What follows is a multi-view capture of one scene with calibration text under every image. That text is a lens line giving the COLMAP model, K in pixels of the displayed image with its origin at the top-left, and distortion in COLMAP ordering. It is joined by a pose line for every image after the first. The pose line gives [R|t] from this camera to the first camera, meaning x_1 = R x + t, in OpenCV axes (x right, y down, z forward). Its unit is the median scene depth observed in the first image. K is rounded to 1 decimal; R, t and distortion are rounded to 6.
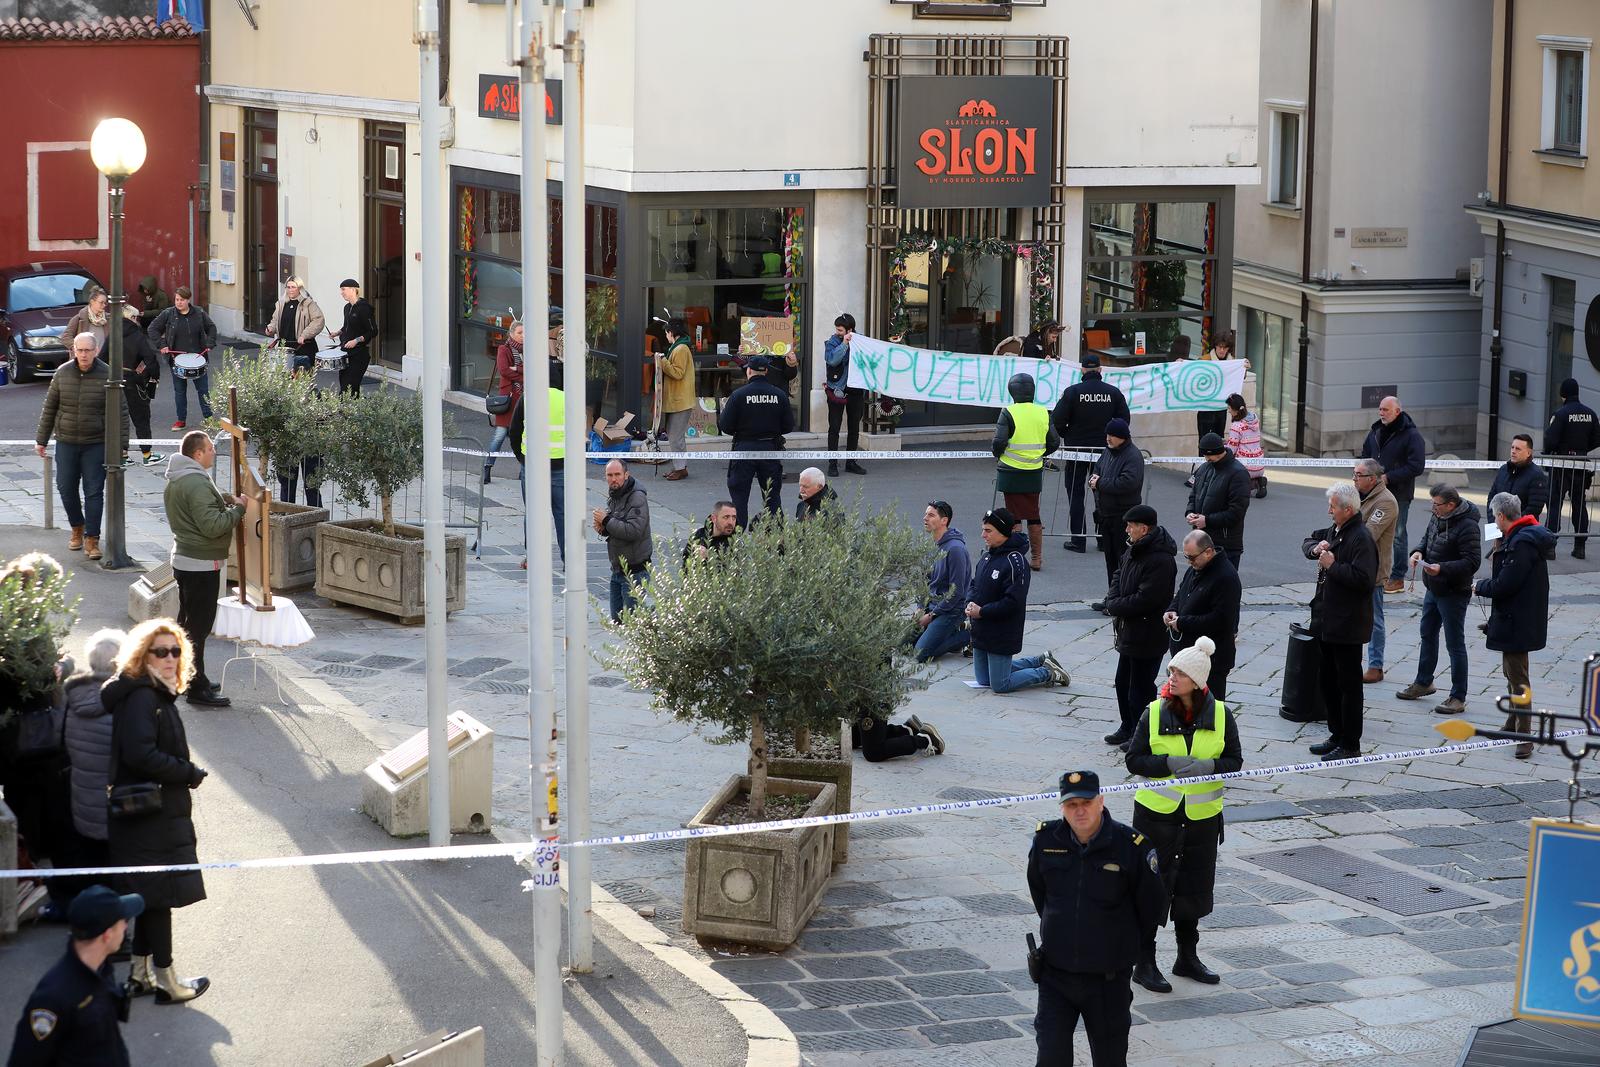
lens RADIAL K [[3204.1, 0, 801.2], [0, 3204.1, 545.6], [0, 0, 1]] dist [-0.255544, 0.000000]
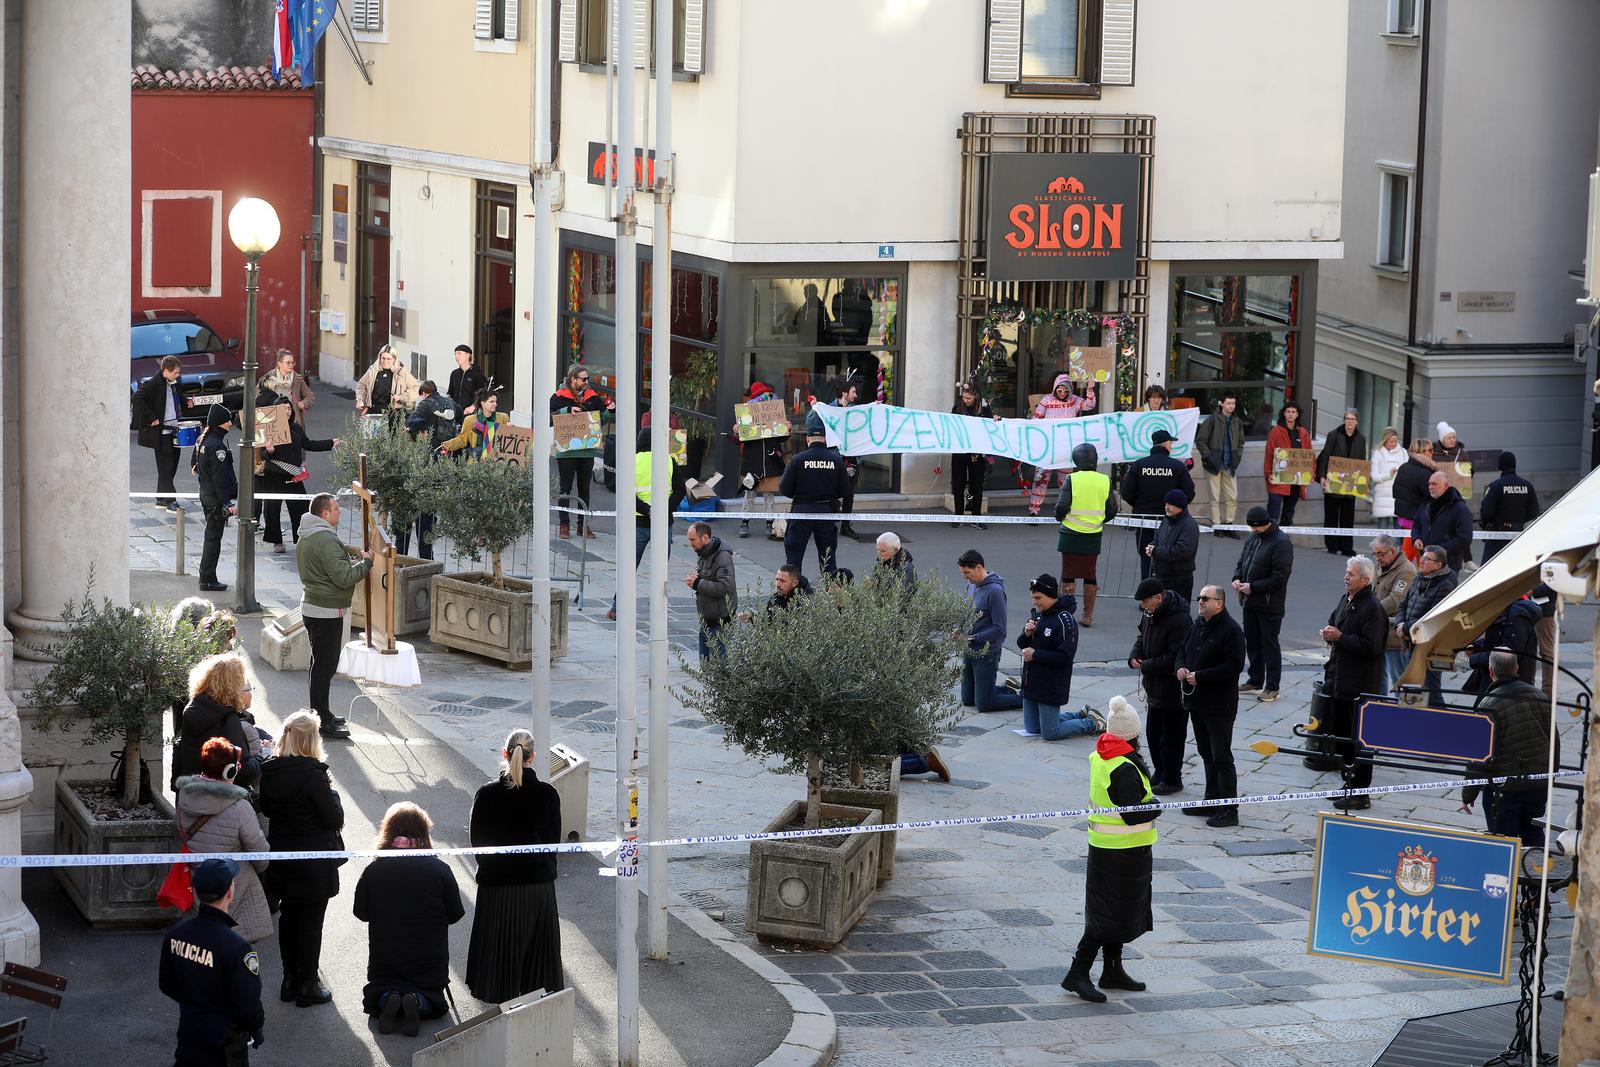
lens RADIAL K [[3563.3, 0, 798.8], [0, 3563.3, 519.4], [0, 0, 1]] dist [-0.313909, 0.000000]
pose [[0.999050, 0.015742, -0.040636, 0.017885], [-0.016627, 0.999630, -0.021535, -0.001706], [0.040282, 0.022190, 0.998942, -0.166996]]
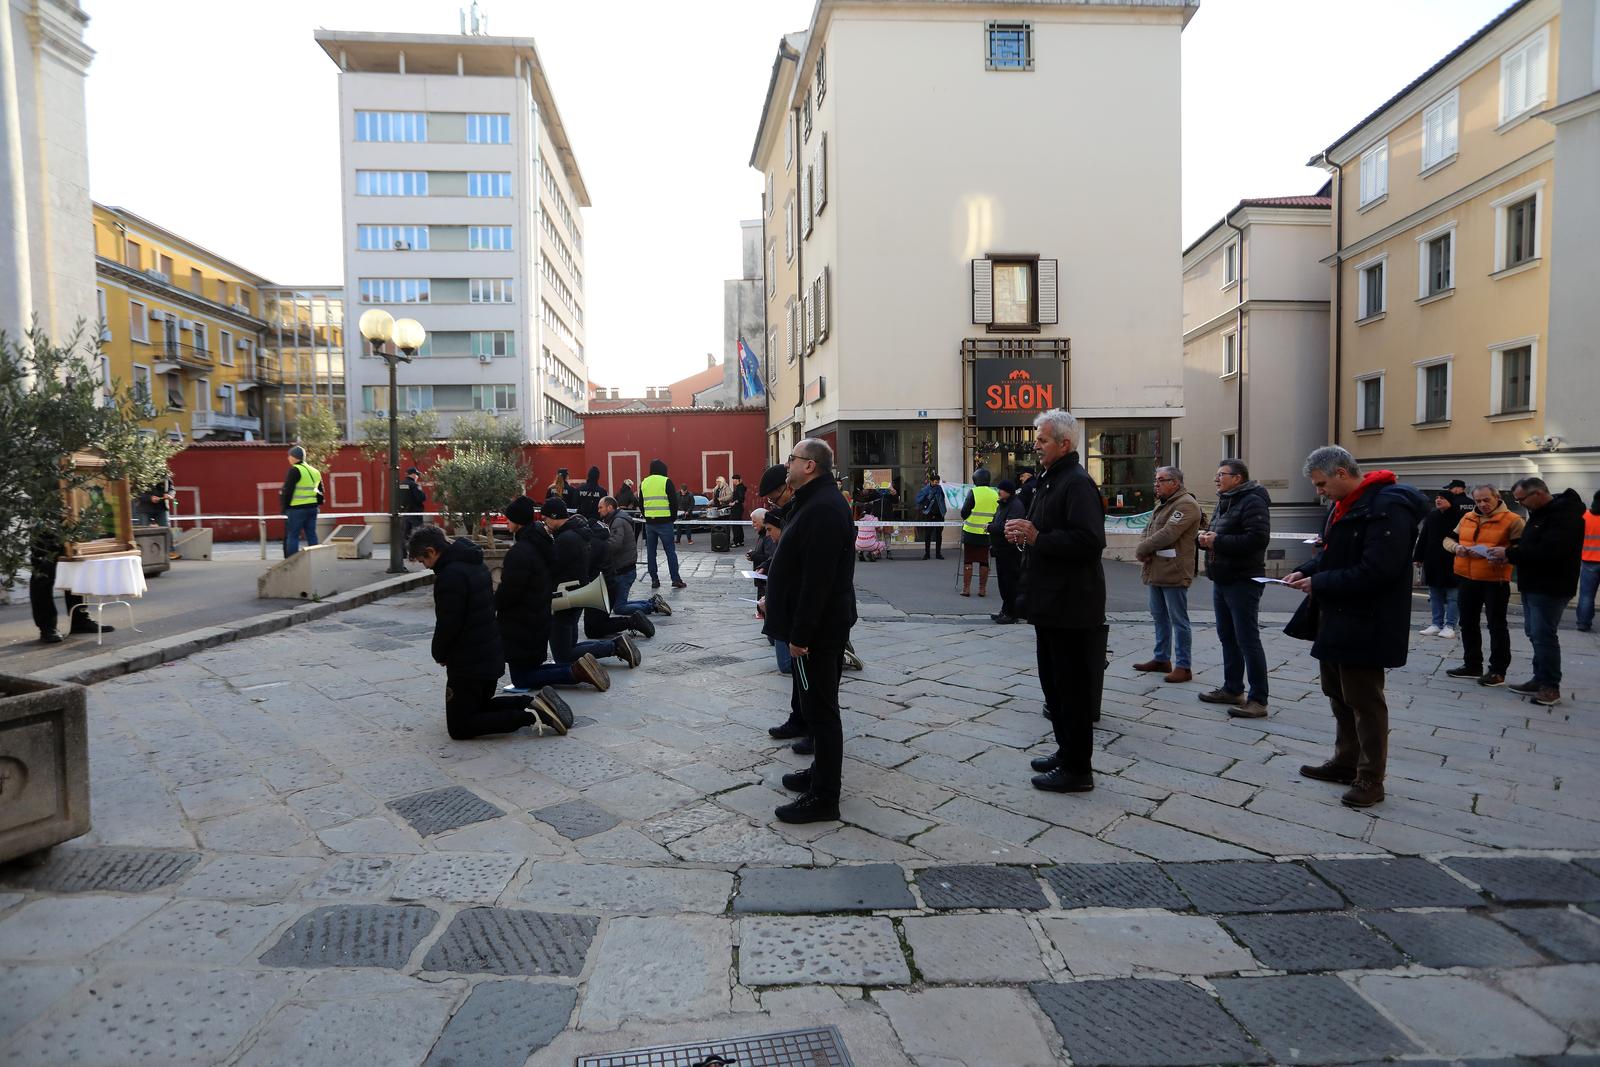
lens RADIAL K [[820.4, 0, 795.7], [0, 820.4, 541.6], [0, 0, 1]] dist [-0.067679, 0.029139]
pose [[0.926075, -0.007319, -0.377269, 0.122416], [-0.033275, 0.994333, -0.100968, 0.021668], [0.375870, 0.106057, 0.920583, 0.521094]]
